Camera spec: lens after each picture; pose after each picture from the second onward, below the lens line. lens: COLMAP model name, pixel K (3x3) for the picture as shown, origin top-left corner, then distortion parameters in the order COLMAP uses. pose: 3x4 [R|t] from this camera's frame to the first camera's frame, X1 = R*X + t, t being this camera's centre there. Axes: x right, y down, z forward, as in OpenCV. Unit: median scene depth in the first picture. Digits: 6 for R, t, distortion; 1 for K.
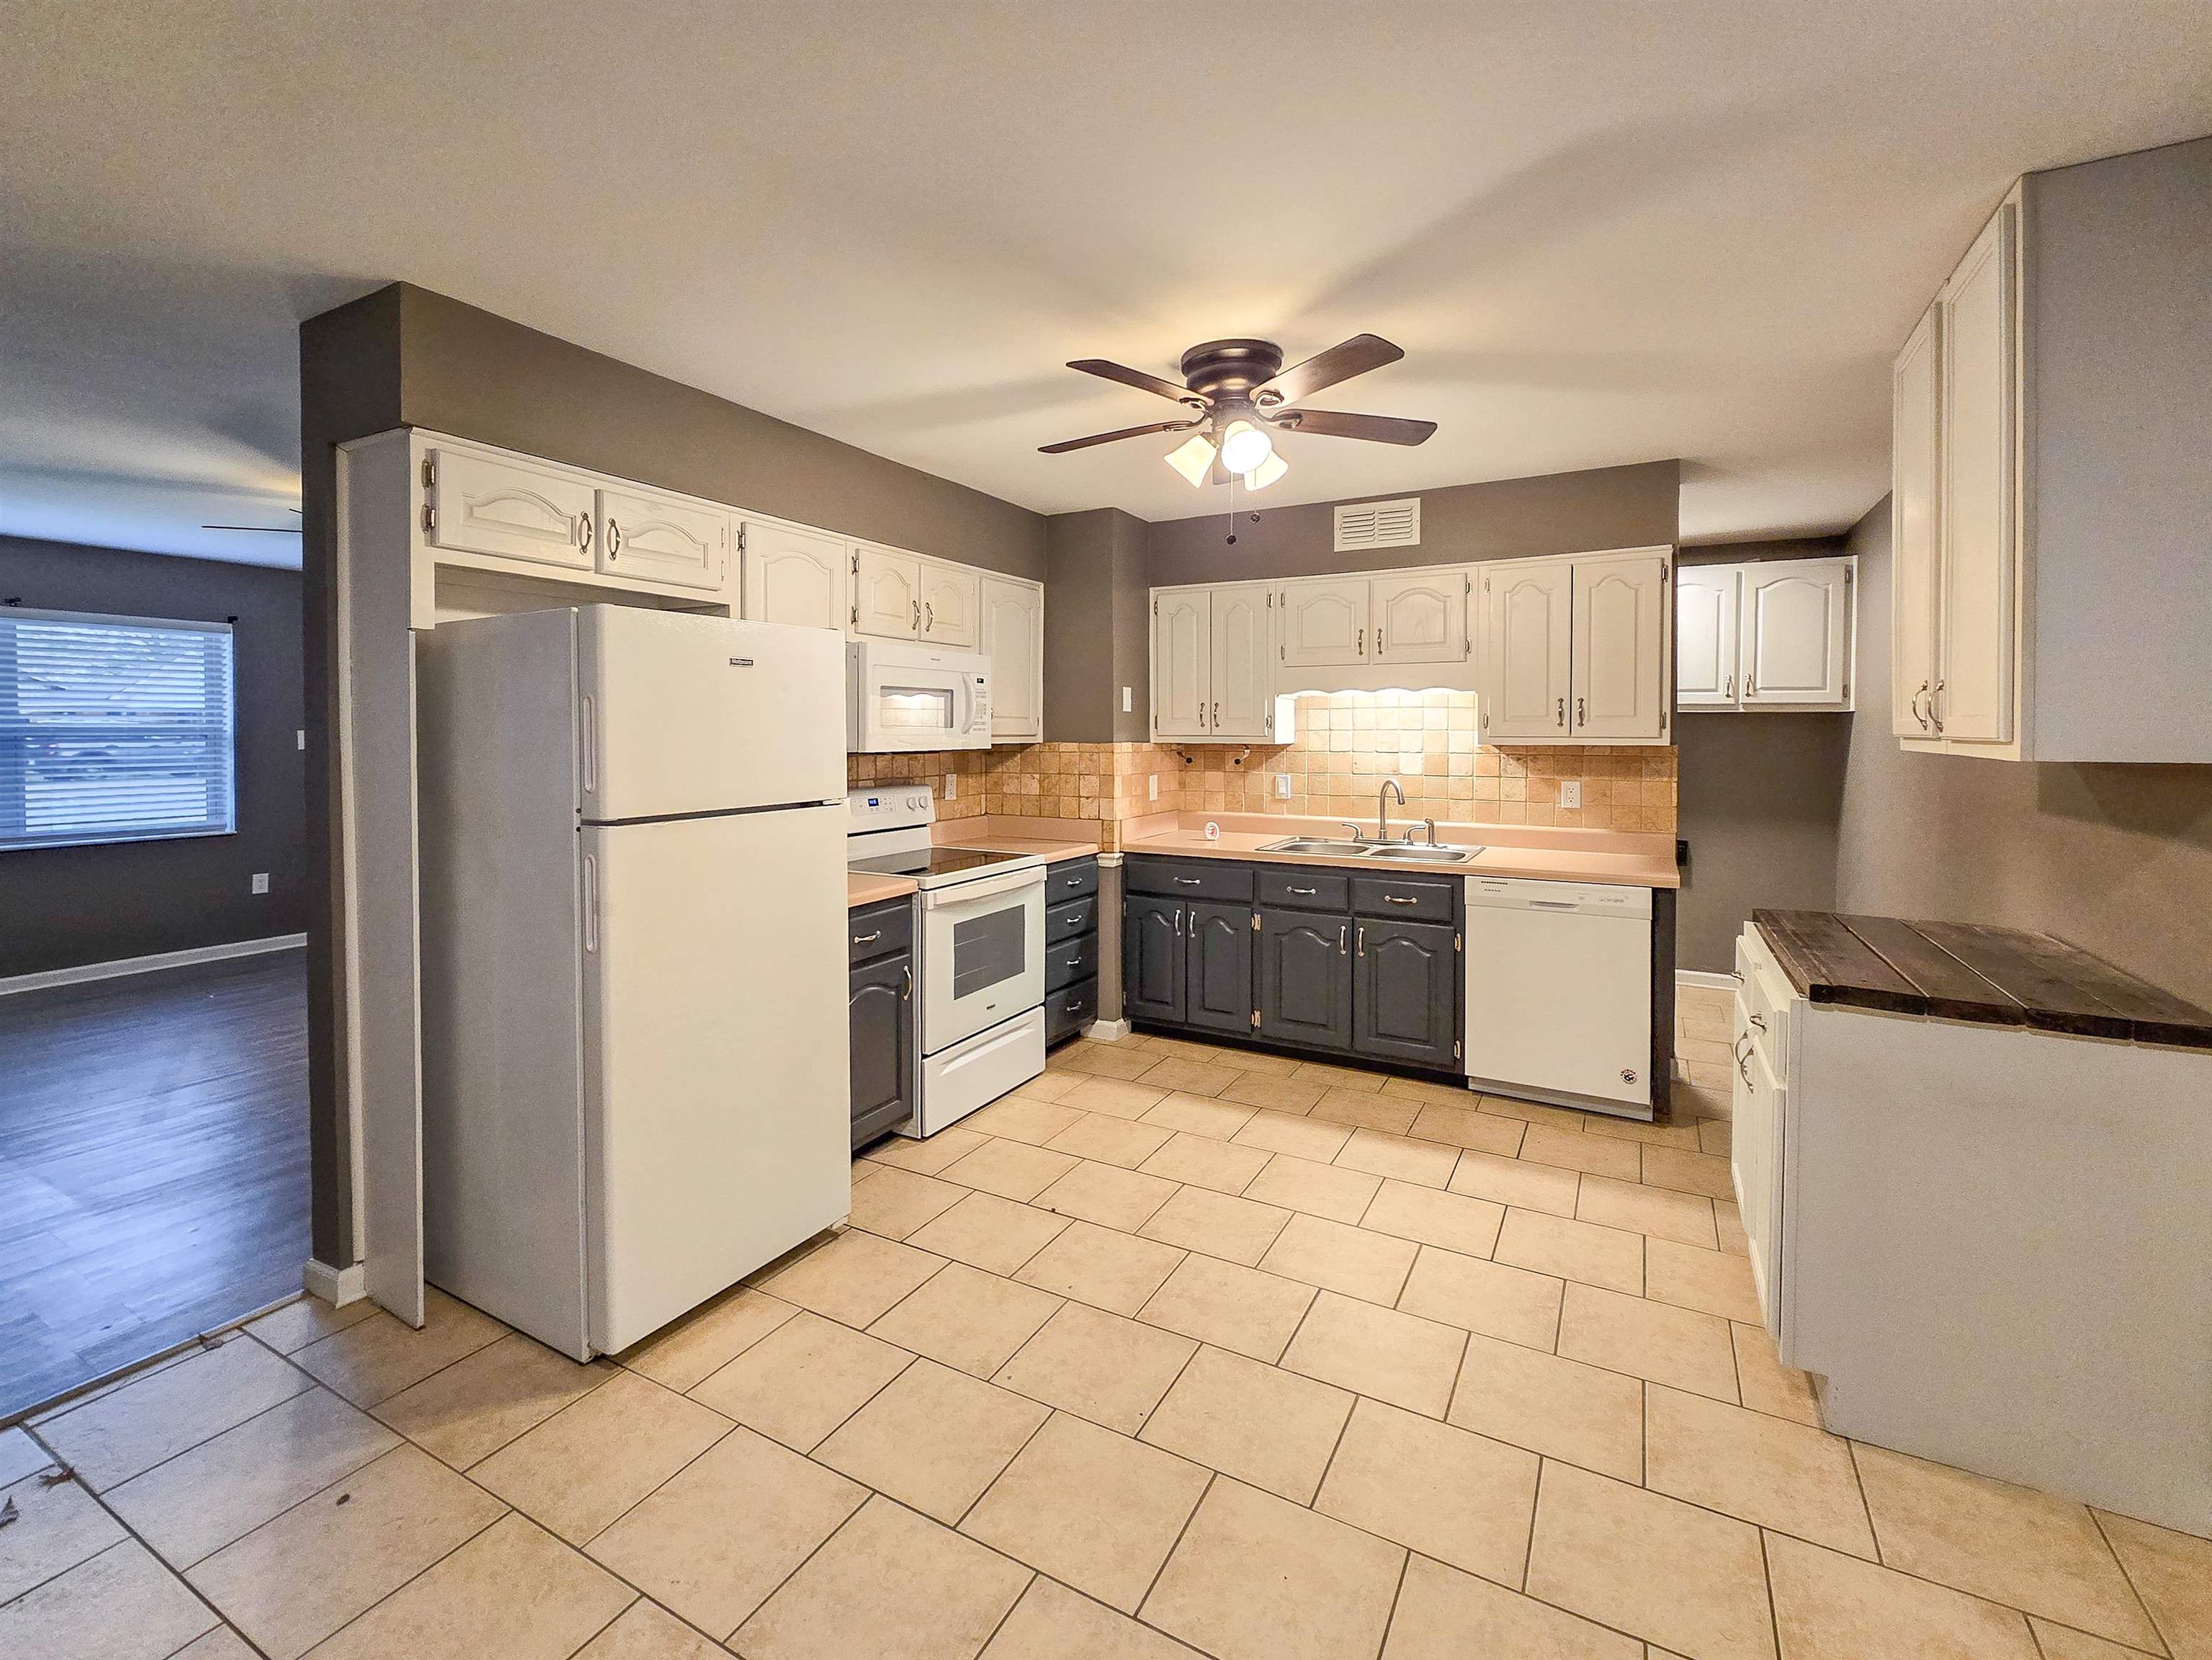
lens RADIAL K [[1036.4, 0, 937.5], [0, 1036.4, 739.4], [0, 0, 1]] dist [-0.003461, -0.001660]
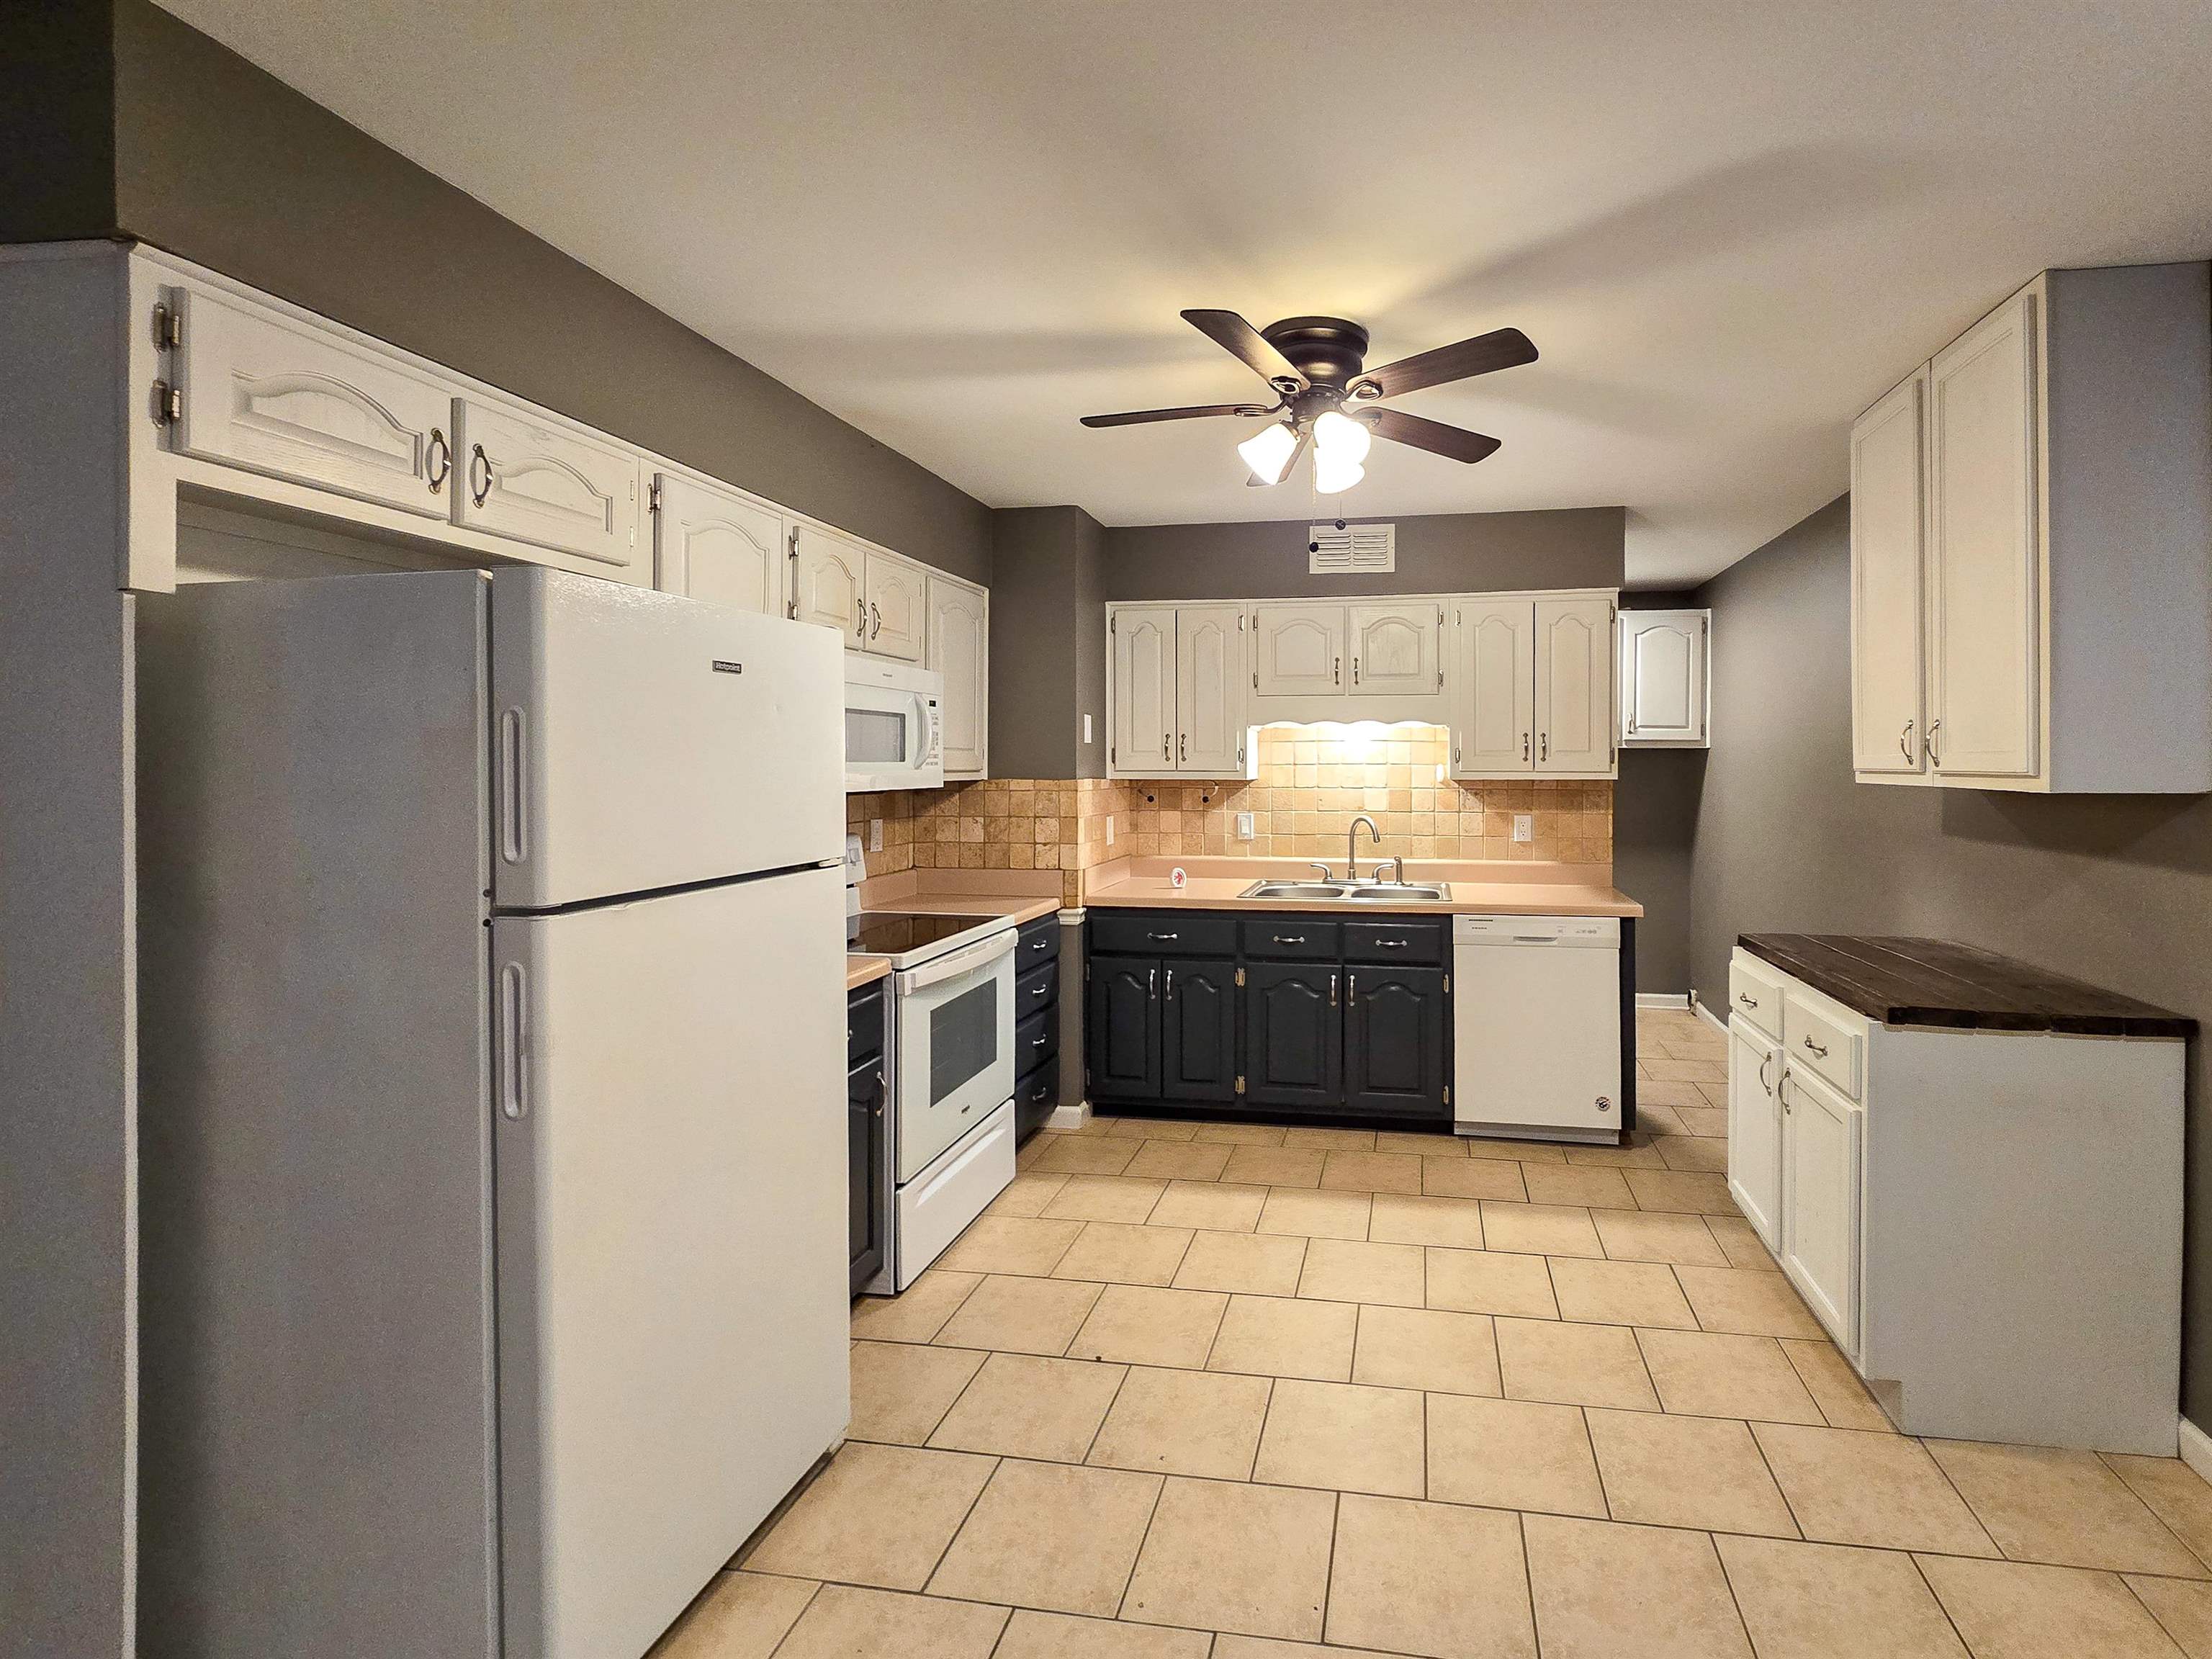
lens RADIAL K [[1130.8, 0, 1180.8], [0, 1130.8, 756.1], [0, 0, 1]] dist [-0.003562, -0.003129]
pose [[0.916632, 0.002963, 0.399722, -0.150958], [0.003500, 0.999875, -0.015439, -0.001452], [-0.399717, 0.015551, 0.916507, 0.131153]]
